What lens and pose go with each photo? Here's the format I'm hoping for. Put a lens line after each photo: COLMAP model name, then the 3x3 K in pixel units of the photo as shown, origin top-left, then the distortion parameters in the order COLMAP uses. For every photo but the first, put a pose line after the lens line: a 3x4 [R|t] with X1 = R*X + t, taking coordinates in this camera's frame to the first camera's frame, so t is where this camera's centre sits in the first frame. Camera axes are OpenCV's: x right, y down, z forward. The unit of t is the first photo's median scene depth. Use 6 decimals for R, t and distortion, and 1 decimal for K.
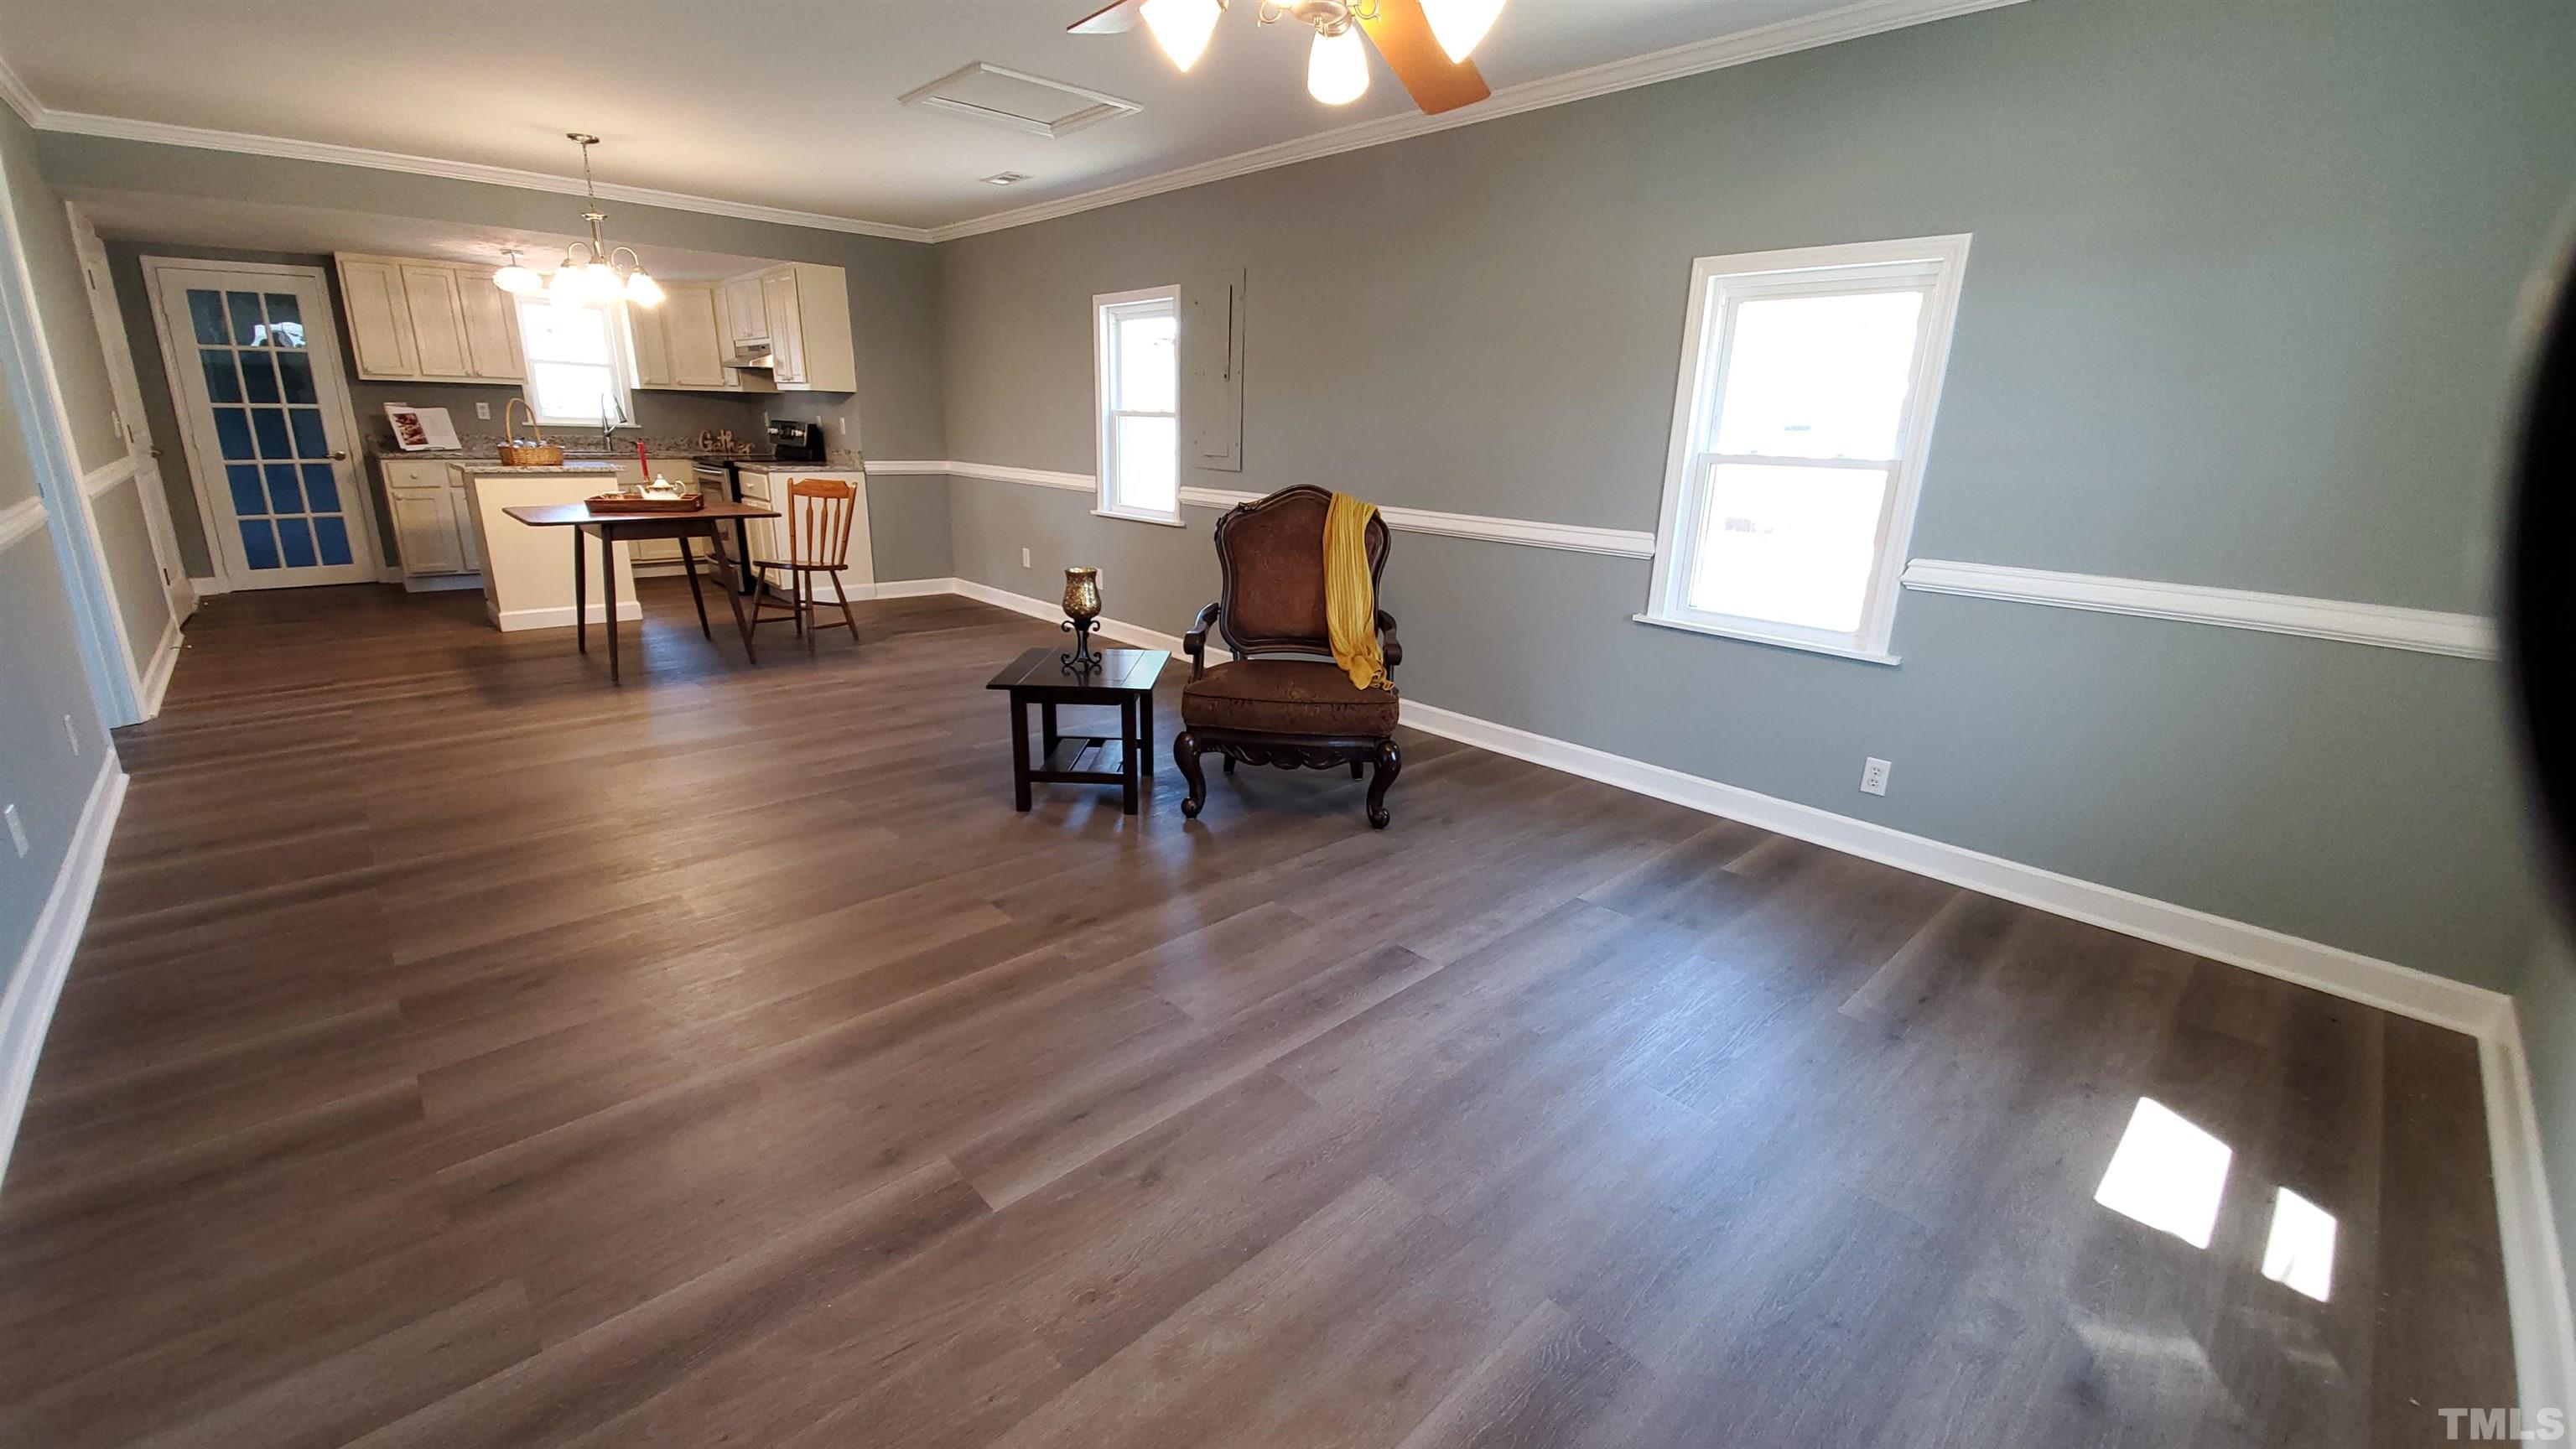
lens RADIAL K [[1035.5, 0, 1268.2], [0, 1035.5, 727.3], [0, 0, 1]] dist [0.023205, -0.018564]
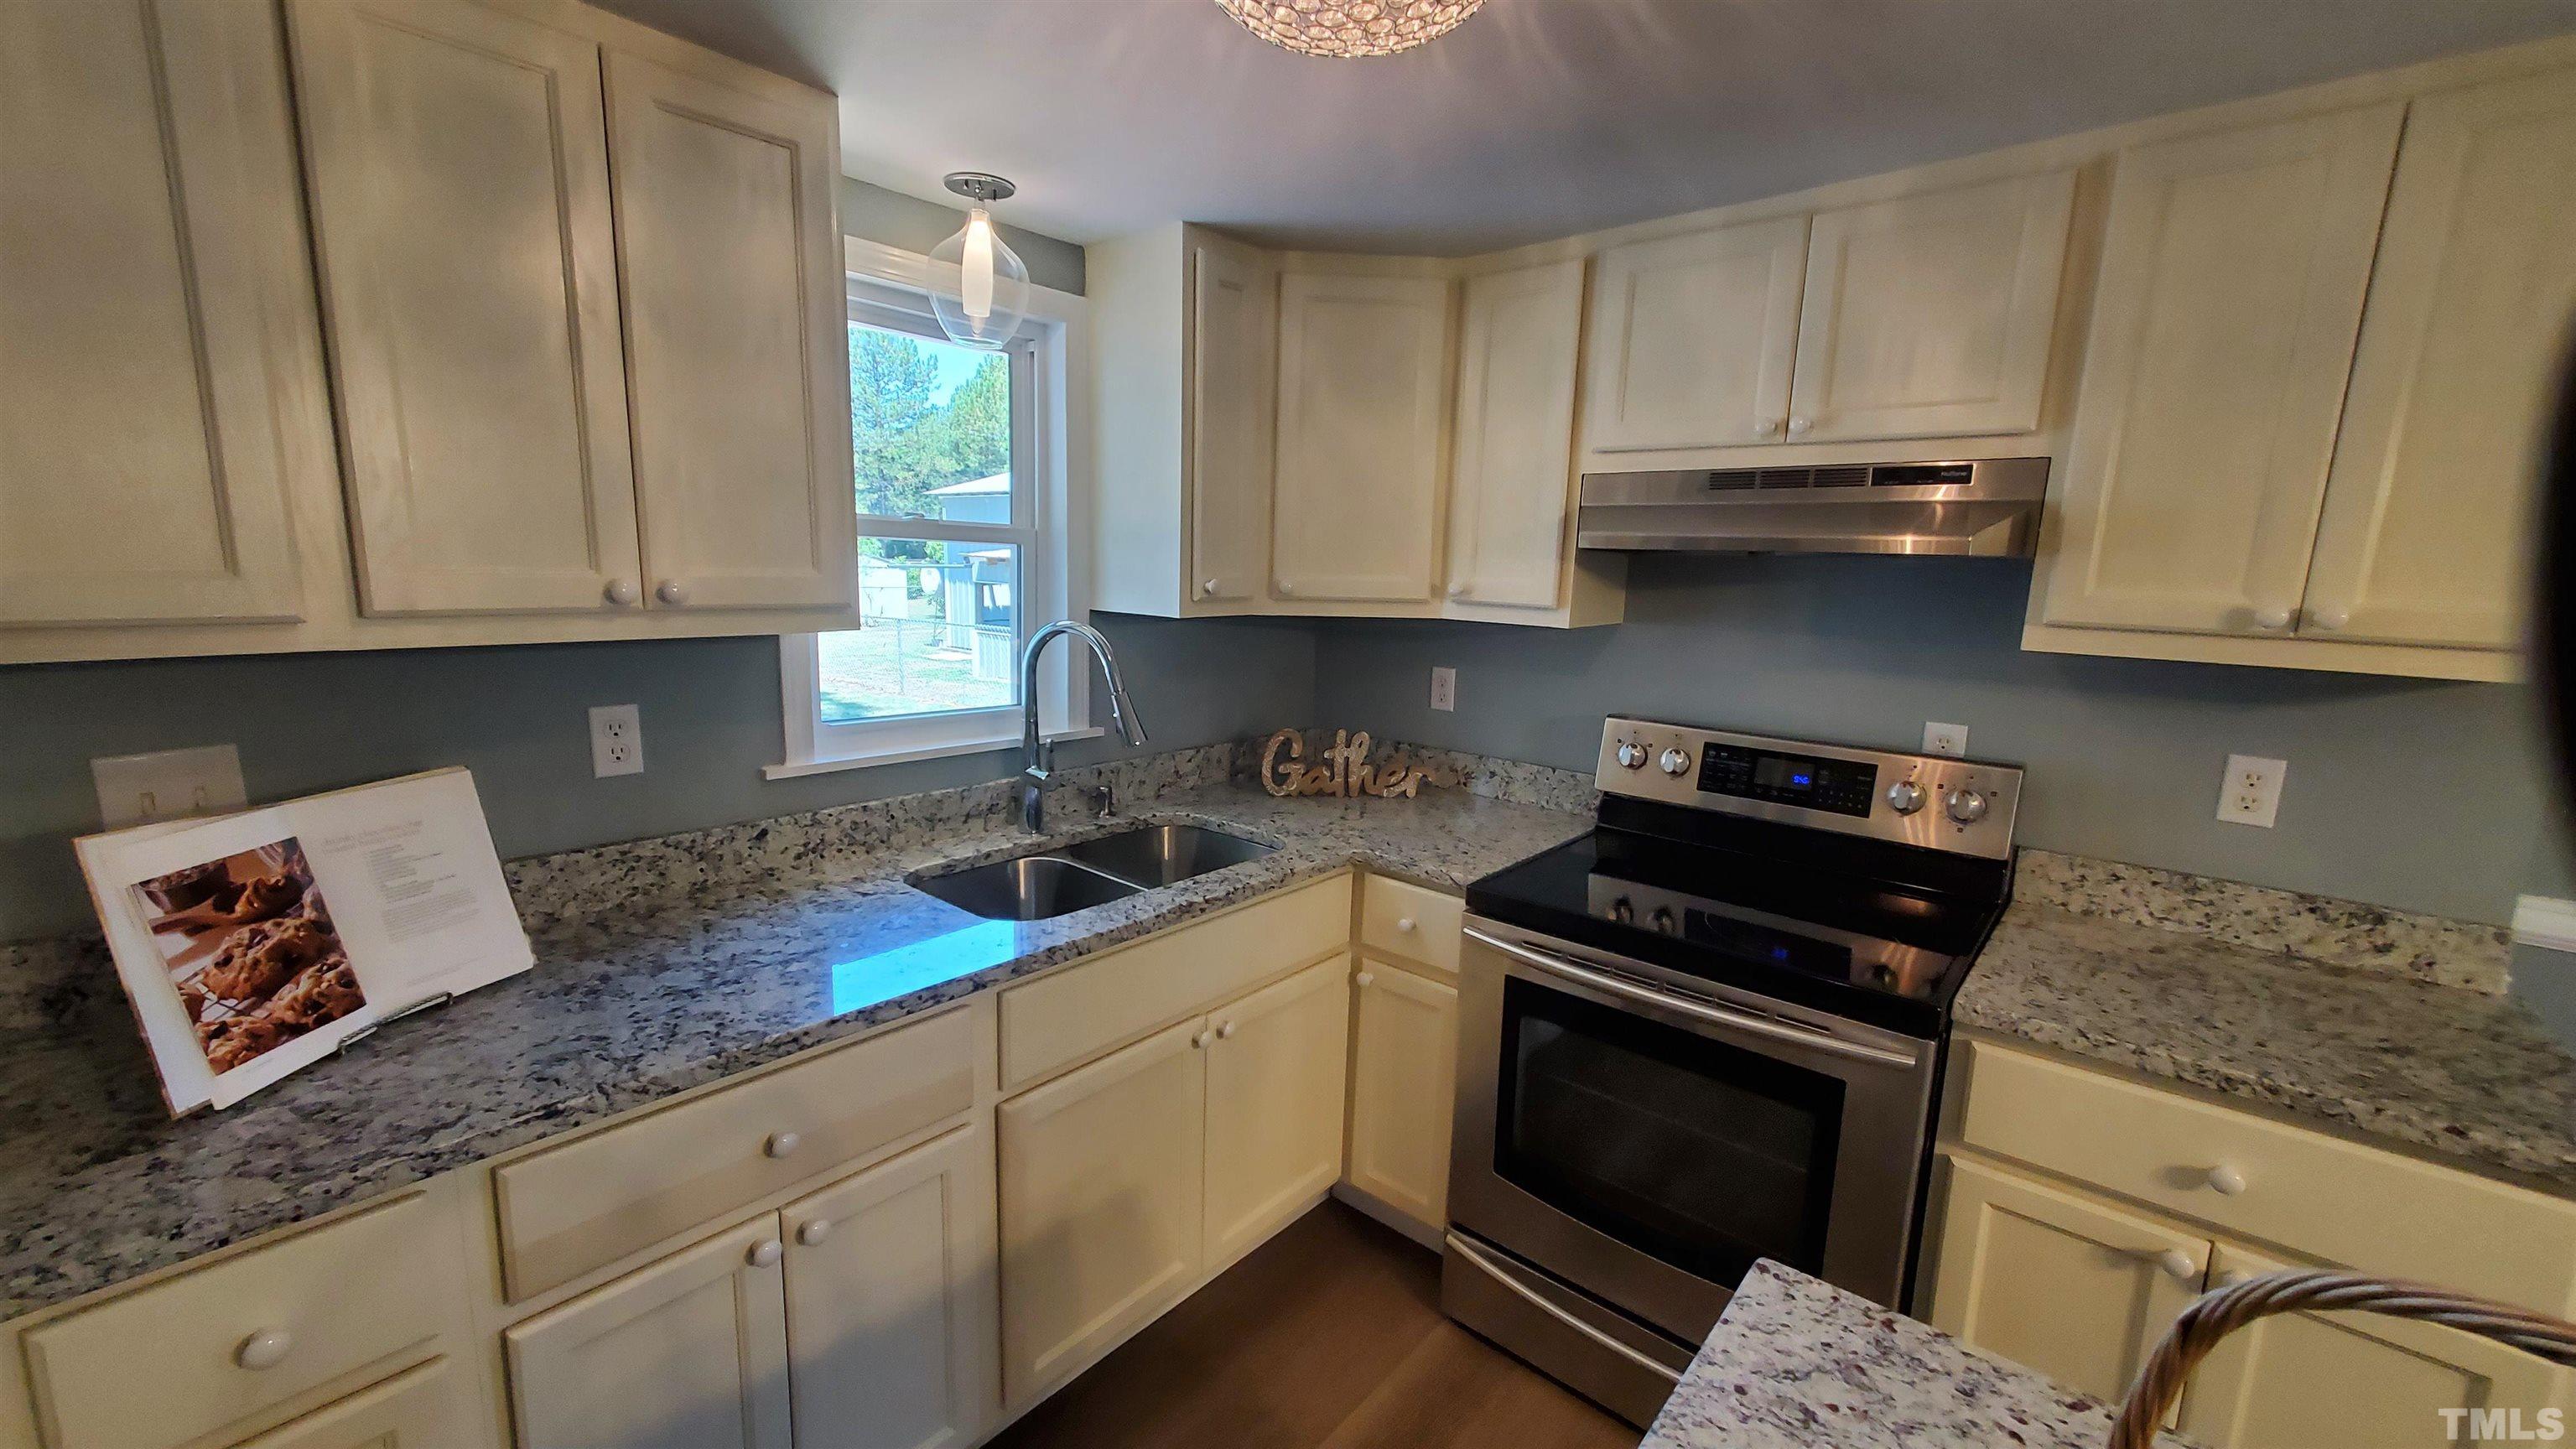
lens RADIAL K [[1036.4, 0, 1269.8], [0, 1036.4, 724.7], [0, 0, 1]] dist [-0.000056, 0.004803]
pose [[0.994513, -0.021397, 0.102400, -0.686049], [0.033876, 0.991986, -0.121719, -0.296851], [-0.098974, 0.124520, 0.987268, 0.825690]]
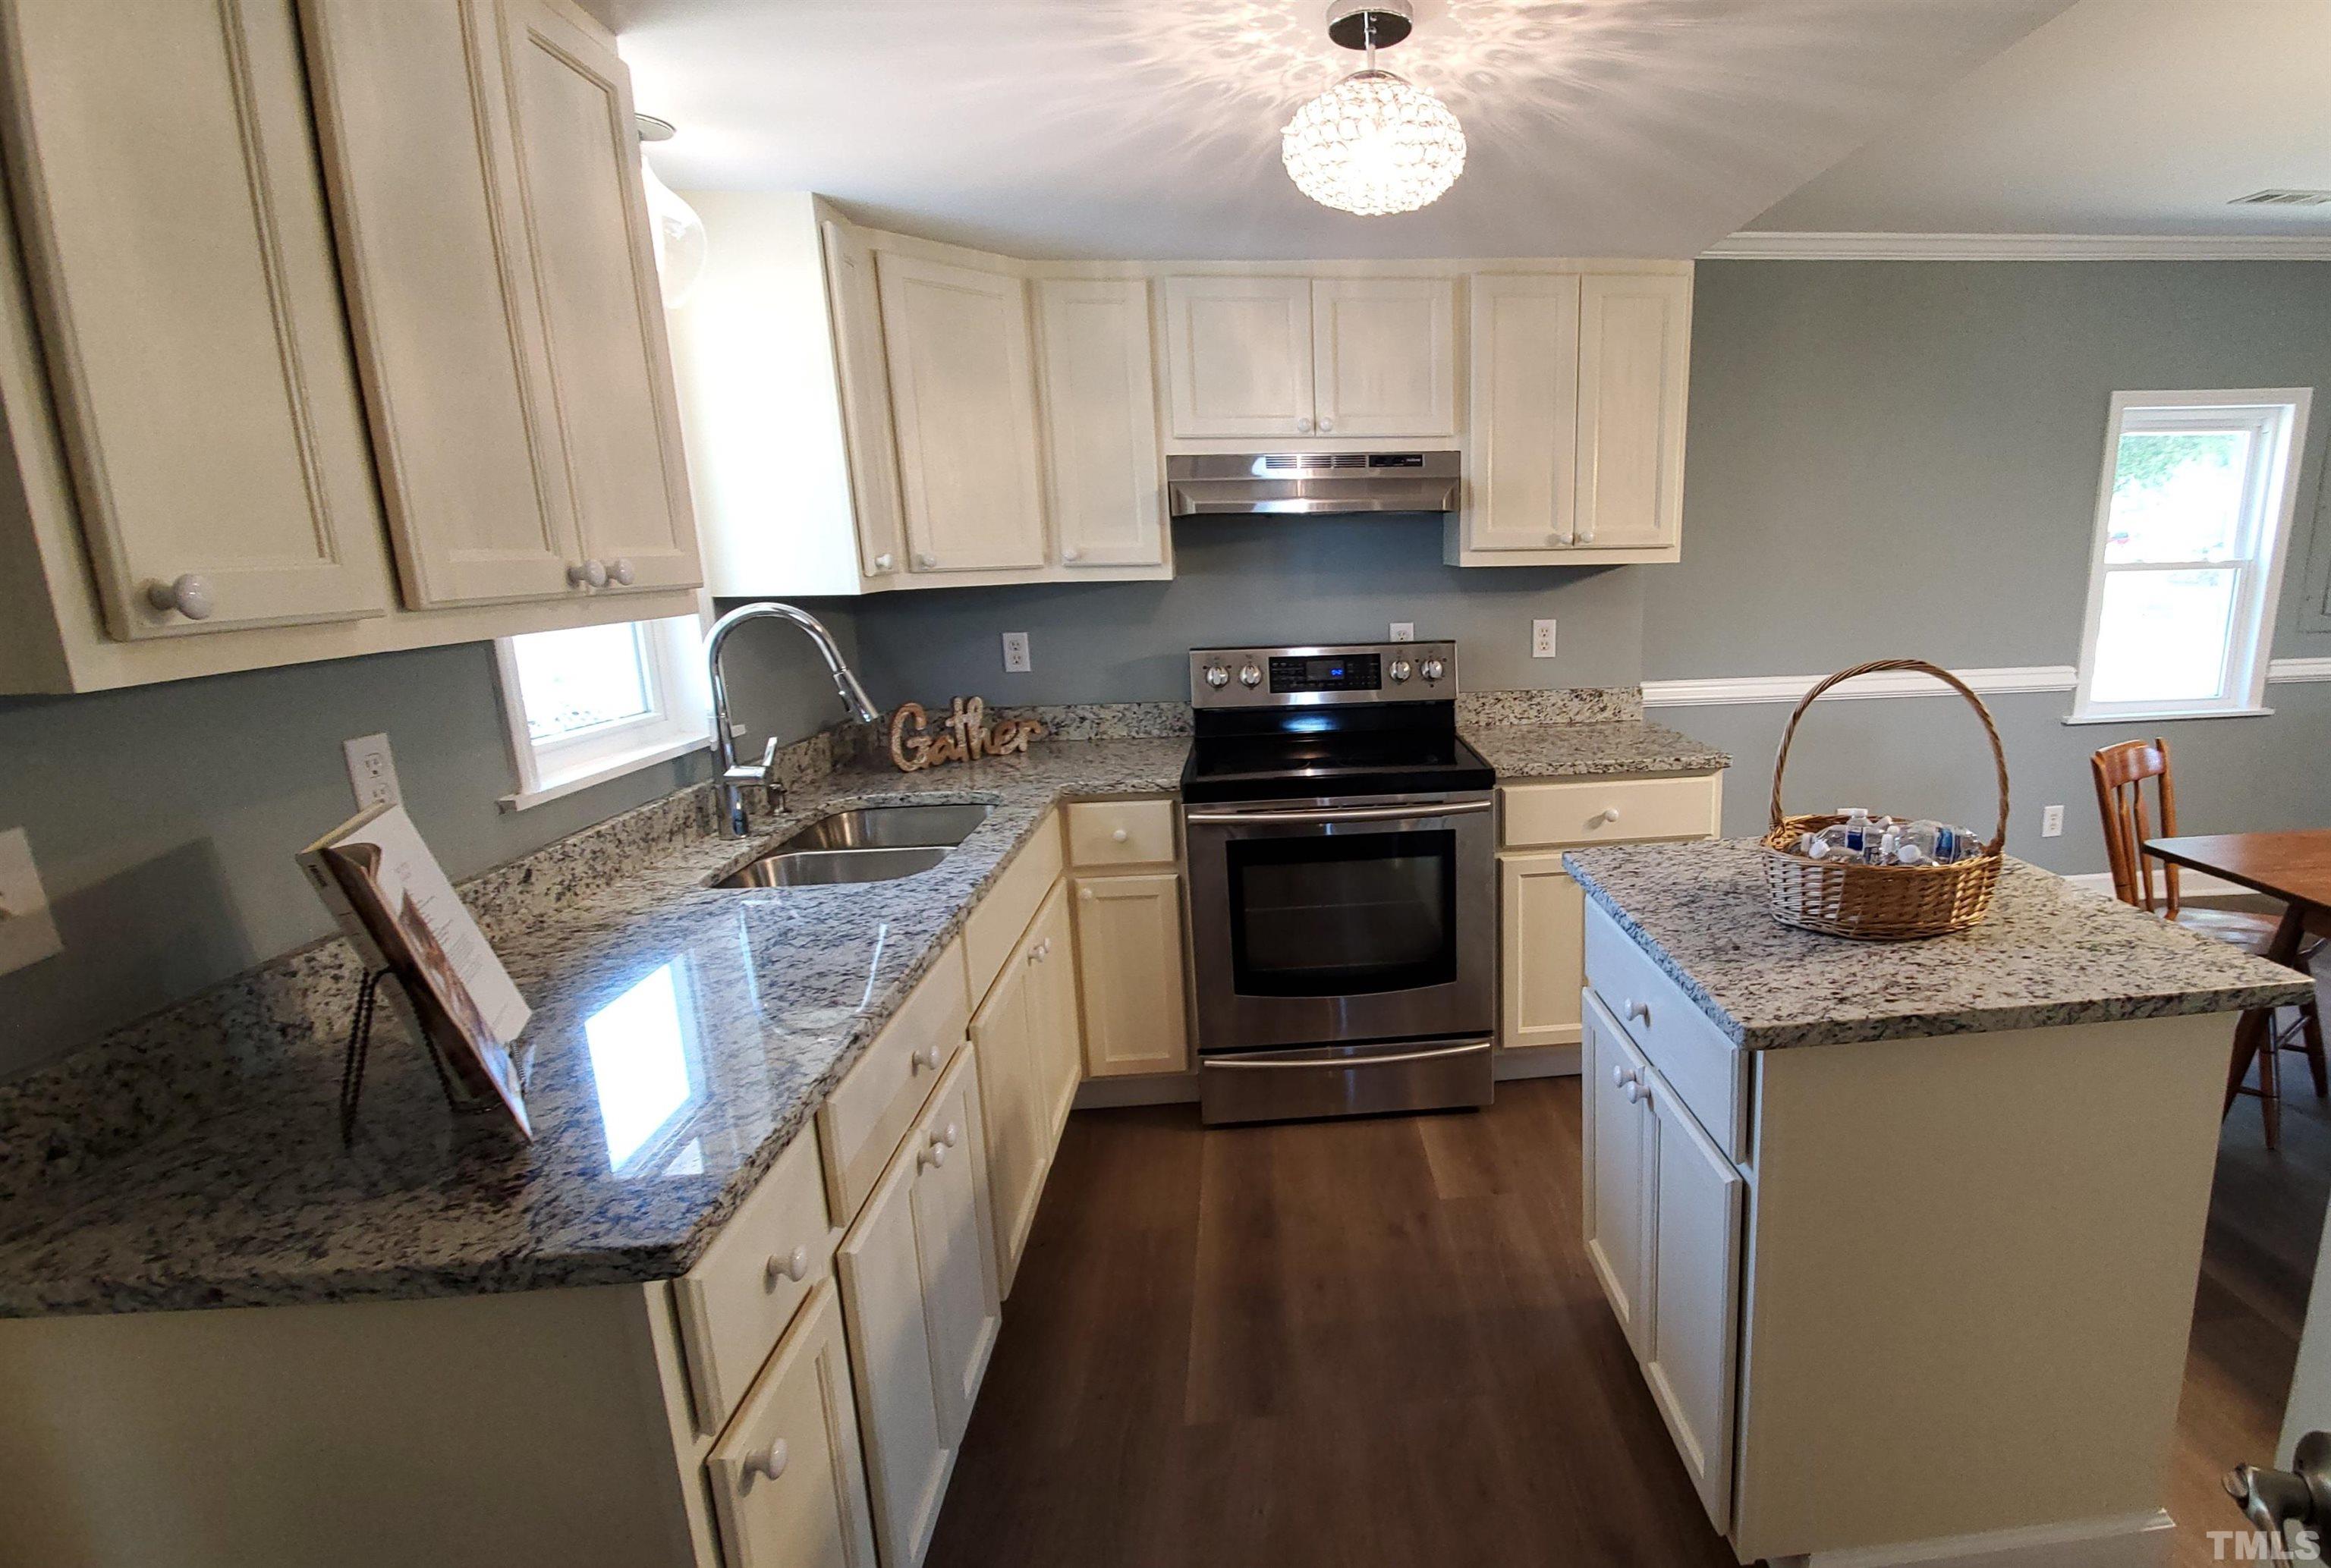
lens RADIAL K [[1121.8, 0, 1383.8], [0, 1121.8, 775.8], [0, 0, 1]] dist [0.004229, 0.000601]
pose [[0.590544, -0.204844, 0.780575, -0.862755], [0.267923, 0.962152, 0.049798, -0.289160], [-0.761232, 0.179726, 0.623076, 0.809937]]
